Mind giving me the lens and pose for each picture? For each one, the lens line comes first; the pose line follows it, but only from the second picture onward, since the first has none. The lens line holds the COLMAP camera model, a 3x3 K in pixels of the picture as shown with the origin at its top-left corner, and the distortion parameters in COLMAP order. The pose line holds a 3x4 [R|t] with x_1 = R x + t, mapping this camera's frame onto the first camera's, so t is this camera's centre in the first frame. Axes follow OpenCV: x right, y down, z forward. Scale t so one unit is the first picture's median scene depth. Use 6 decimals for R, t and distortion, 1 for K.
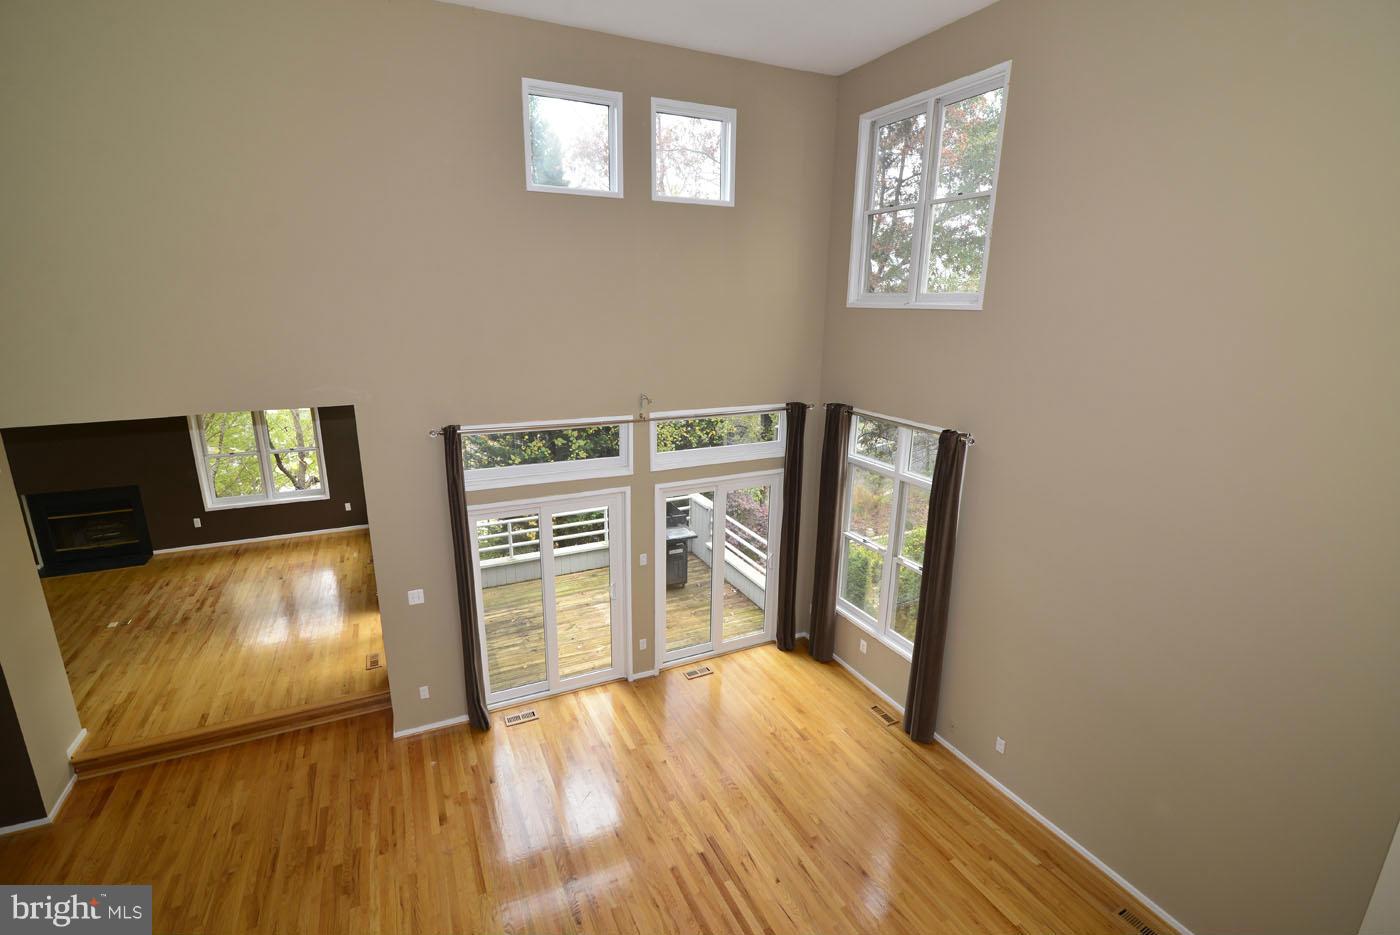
lens RADIAL K [[637.8, 0, 695.2], [0, 637.8, 471.0], [0, 0, 1]] dist [-0.020030, 0.001059]
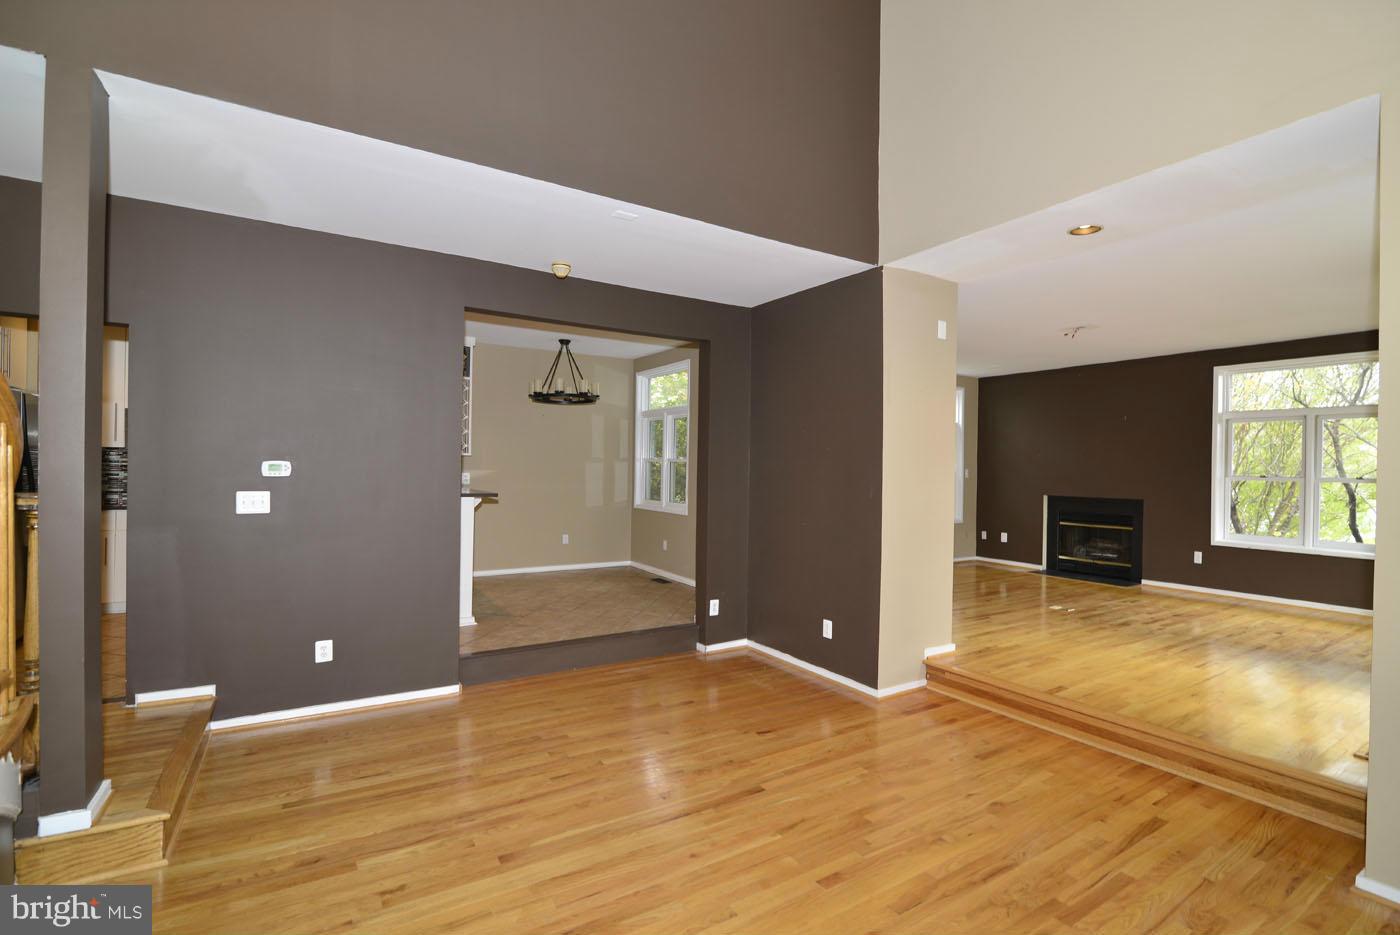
lens RADIAL K [[637.8, 0, 695.2], [0, 637.8, 471.0], [0, 0, 1]] dist [-0.020030, 0.001059]
pose [[0.106786, -0.007243, -0.994256, -0.093187], [-0.272200, 0.961558, -0.036240, 0.247964], [0.956297, 0.274506, 0.100710, 0.392644]]
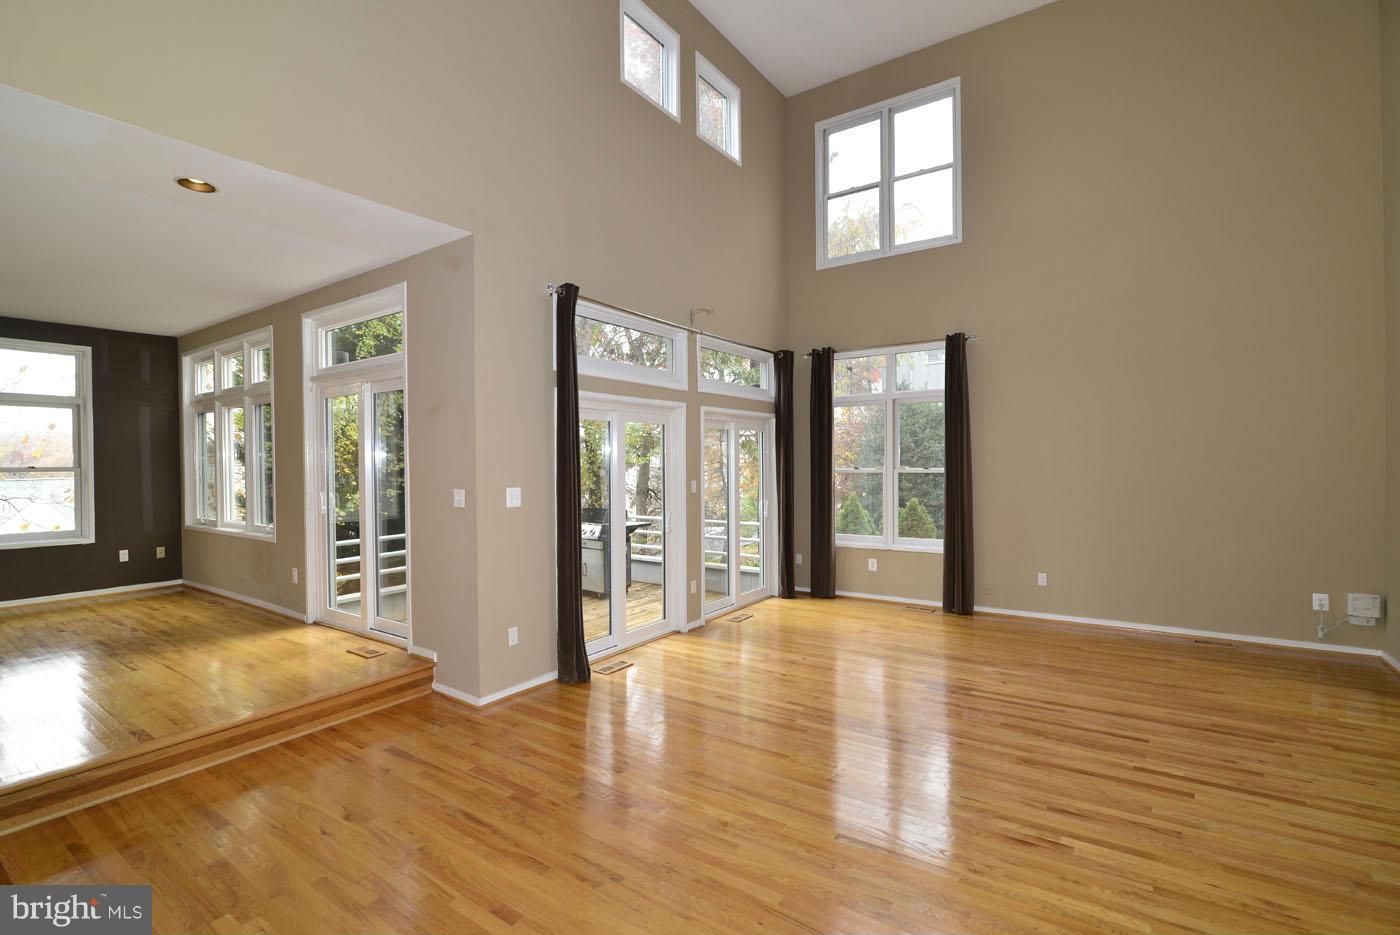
lens RADIAL K [[637.8, 0, 695.2], [0, 637.8, 471.0], [0, 0, 1]] dist [-0.020030, 0.001059]
pose [[0.871148, -0.026578, 0.490300, -0.517413], [0.146157, 0.967308, -0.207251, 0.298527], [-0.468763, 0.252207, 0.846554, 0.185453]]
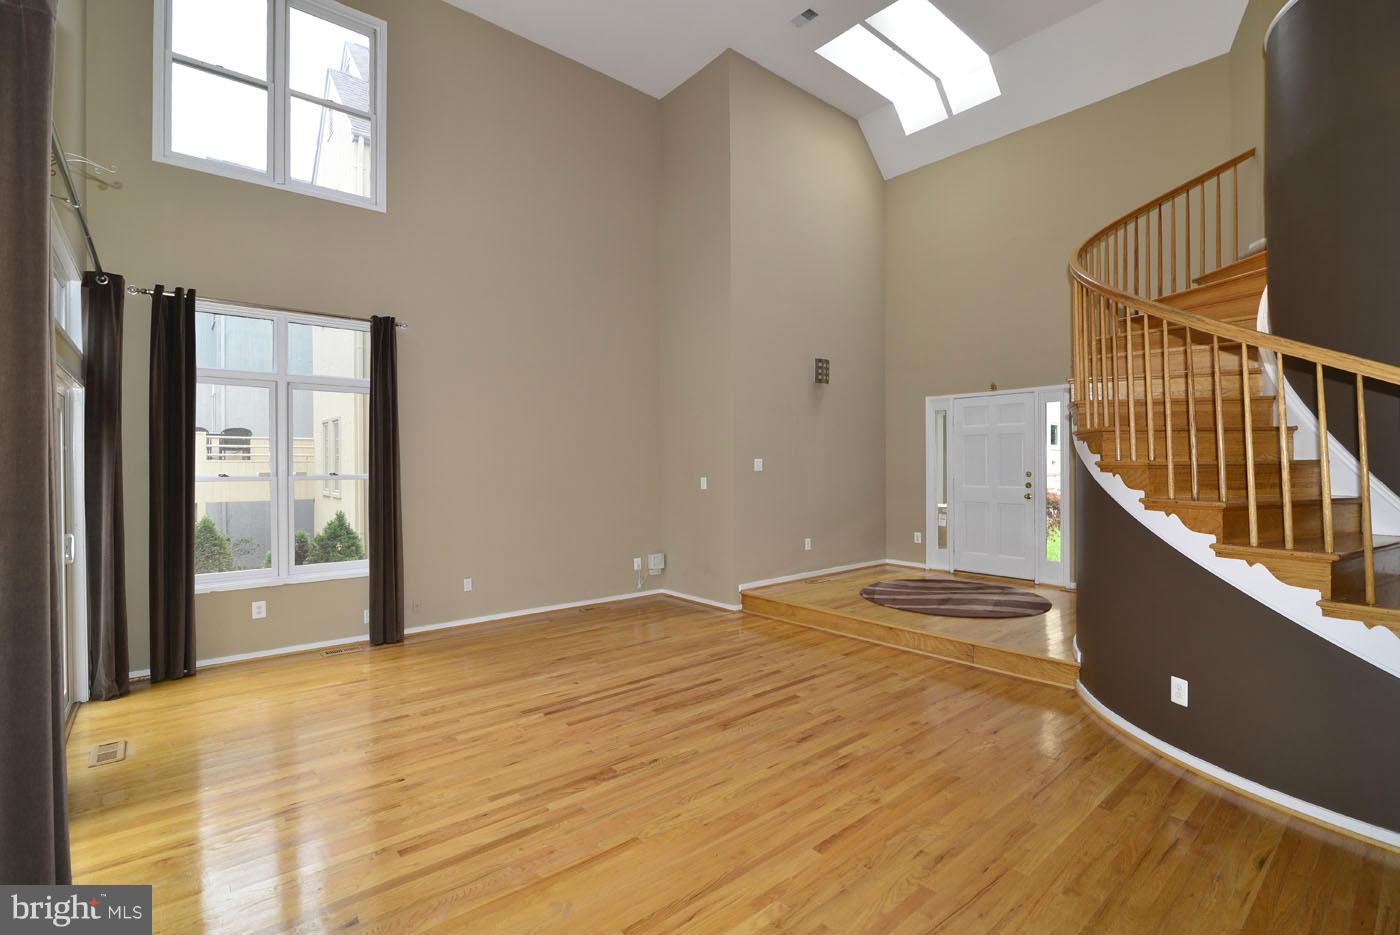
lens RADIAL K [[637.8, 0, 695.2], [0, 637.8, 471.0], [0, 0, 1]] dist [-0.020030, 0.001059]
pose [[-0.247648, -0.021956, 0.968601, -0.599546], [0.249712, 0.964519, 0.085709, 0.178005], [-0.936117, 0.263097, -0.233378, 0.632606]]
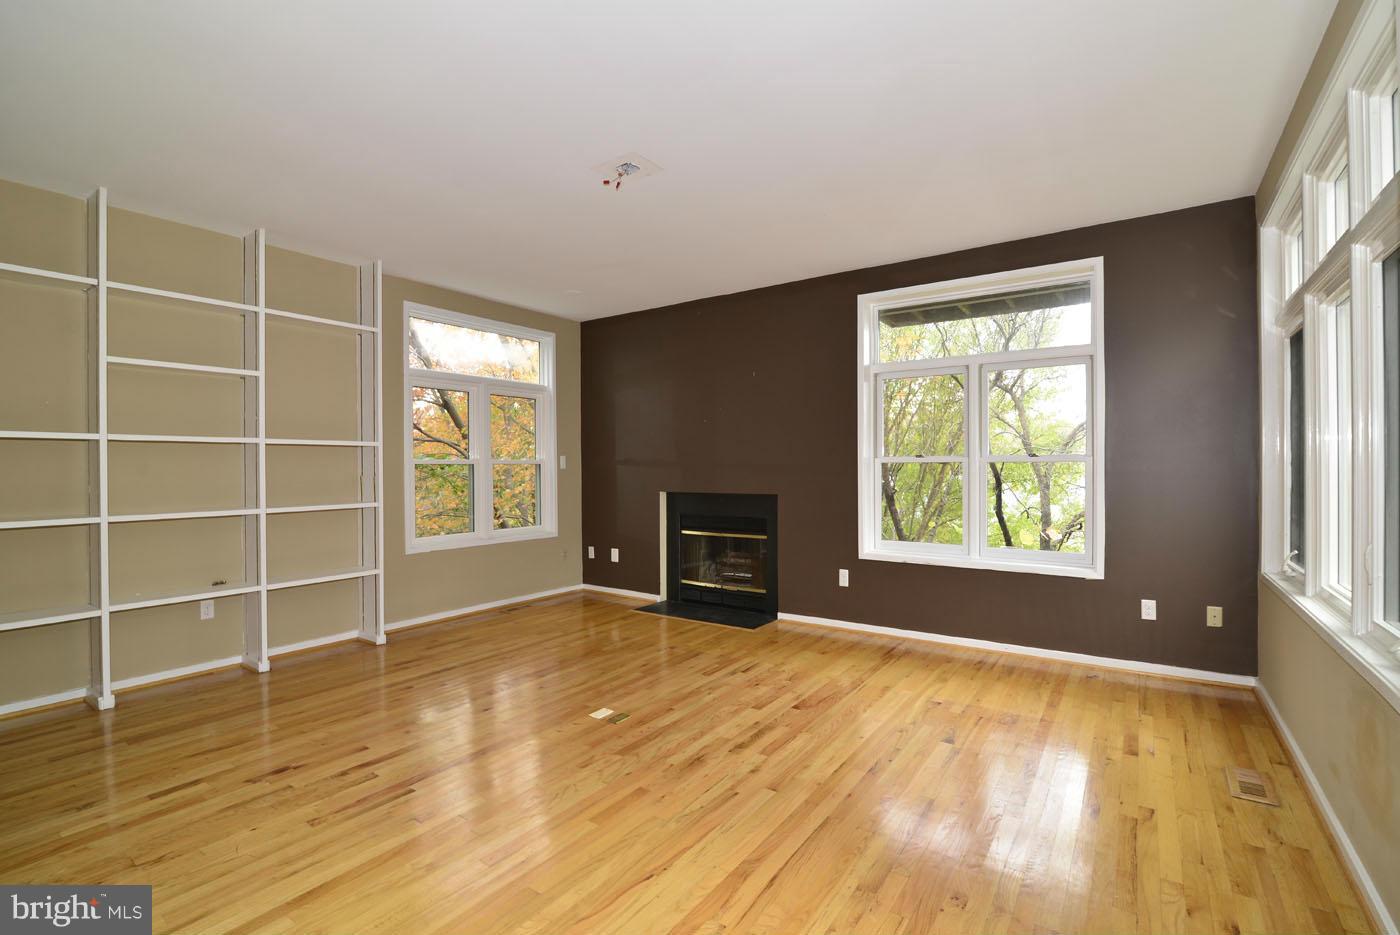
lens RADIAL K [[637.8, 0, 695.2], [0, 637.8, 471.0], [0, 0, 1]] dist [-0.020030, 0.001059]
pose [[0.486131, -0.009351, -0.873836, -0.522110], [-0.215273, 0.967847, -0.130118, 0.127502], [0.846956, 0.251367, 0.468487, 0.853071]]
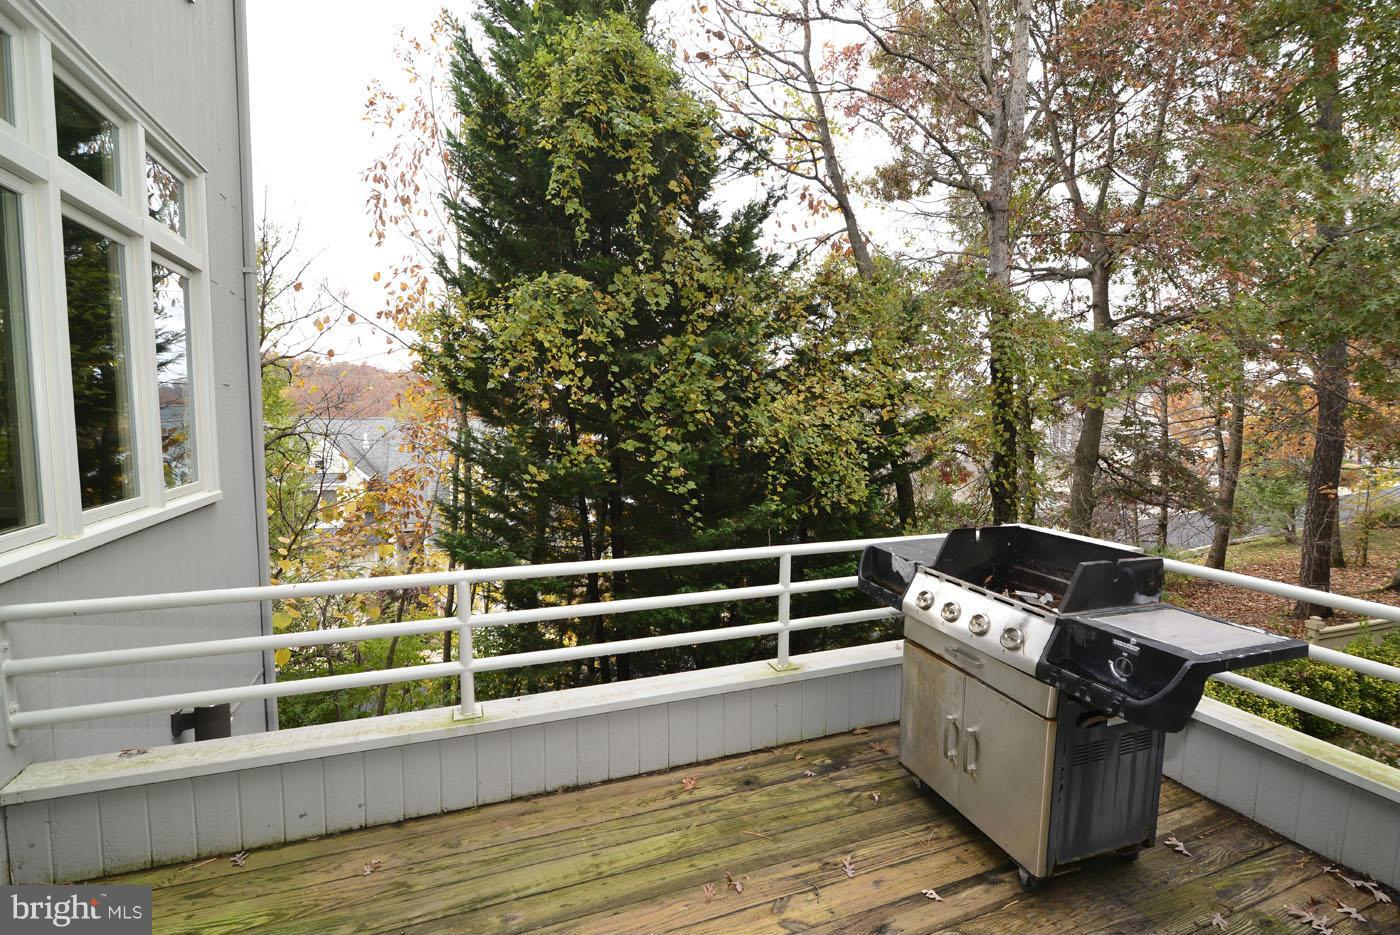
lens RADIAL K [[637.8, 0, 695.2], [0, 637.8, 471.0], [0, 0, 1]] dist [-0.020030, 0.001059]
pose [[0.996315, 0.001030, -0.085760, -0.228319], [-0.016378, 0.983812, -0.178452, 0.110937], [0.084188, 0.179199, 0.980204, 0.991603]]
